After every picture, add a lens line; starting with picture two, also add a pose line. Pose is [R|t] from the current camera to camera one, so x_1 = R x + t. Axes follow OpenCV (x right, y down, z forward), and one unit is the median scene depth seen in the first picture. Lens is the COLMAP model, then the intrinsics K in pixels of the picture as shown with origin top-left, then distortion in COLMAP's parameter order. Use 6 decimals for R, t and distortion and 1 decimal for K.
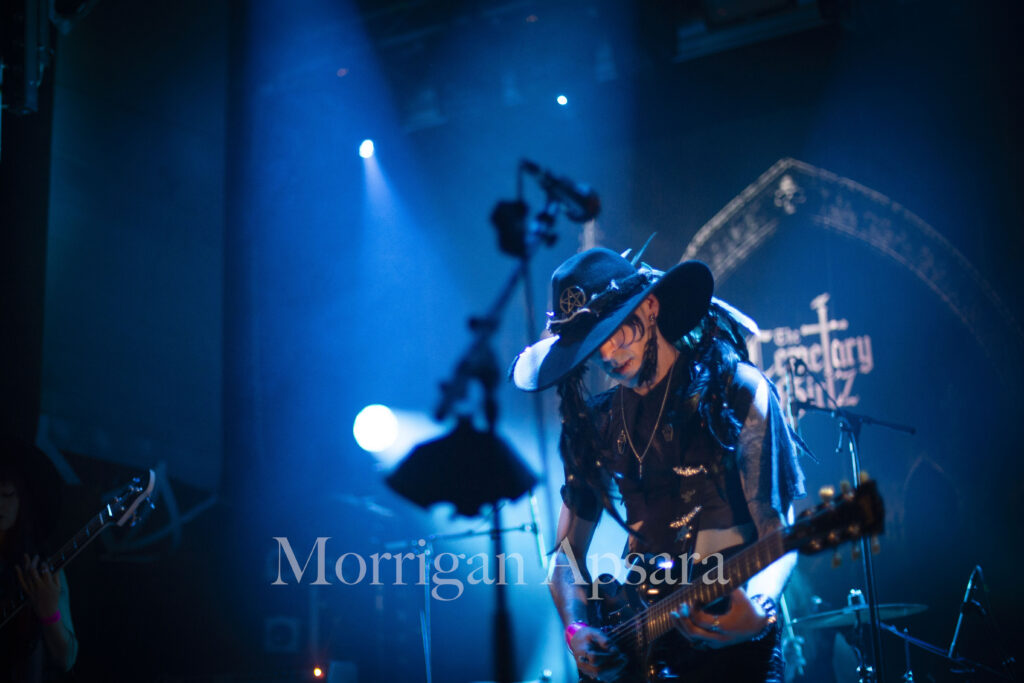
lens RADIAL K [[1562.3, 0, 514.4], [0, 1562.3, 339.4], [0, 0, 1]] dist [-0.111656, 0.000000]
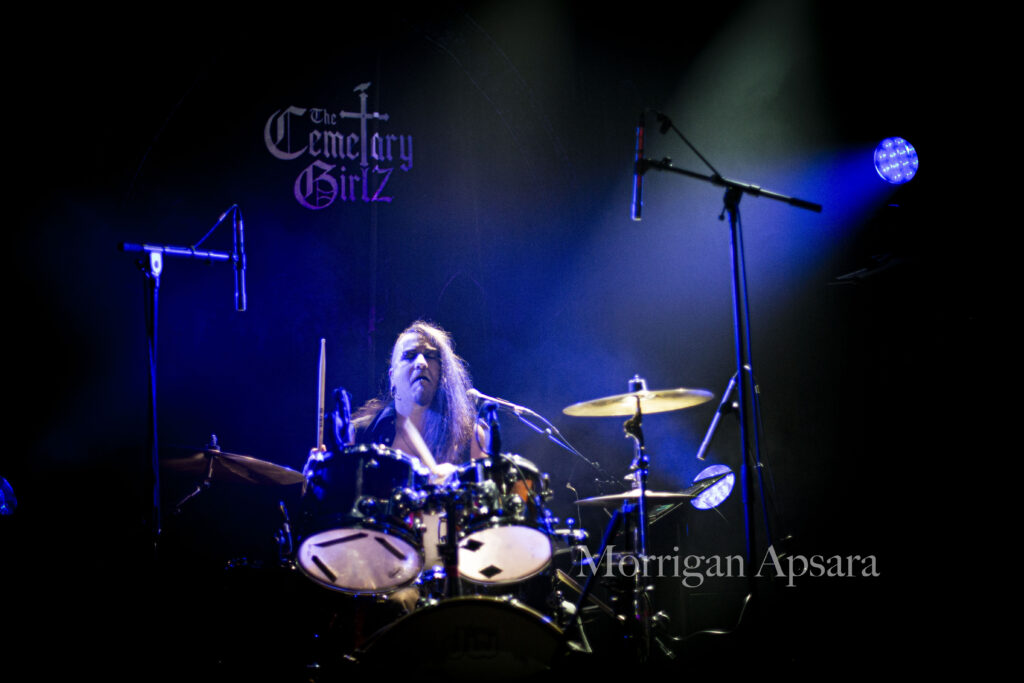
lens RADIAL K [[1562.3, 0, 516.0], [0, 1562.3, 337.6], [0, 0, 1]] dist [-0.111656, 0.000000]
pose [[0.770249, 0.137297, 0.622788, -0.283788], [-0.180657, 0.983524, 0.006609, 0.098352], [-0.611620, -0.117602, 0.782362, 0.211592]]
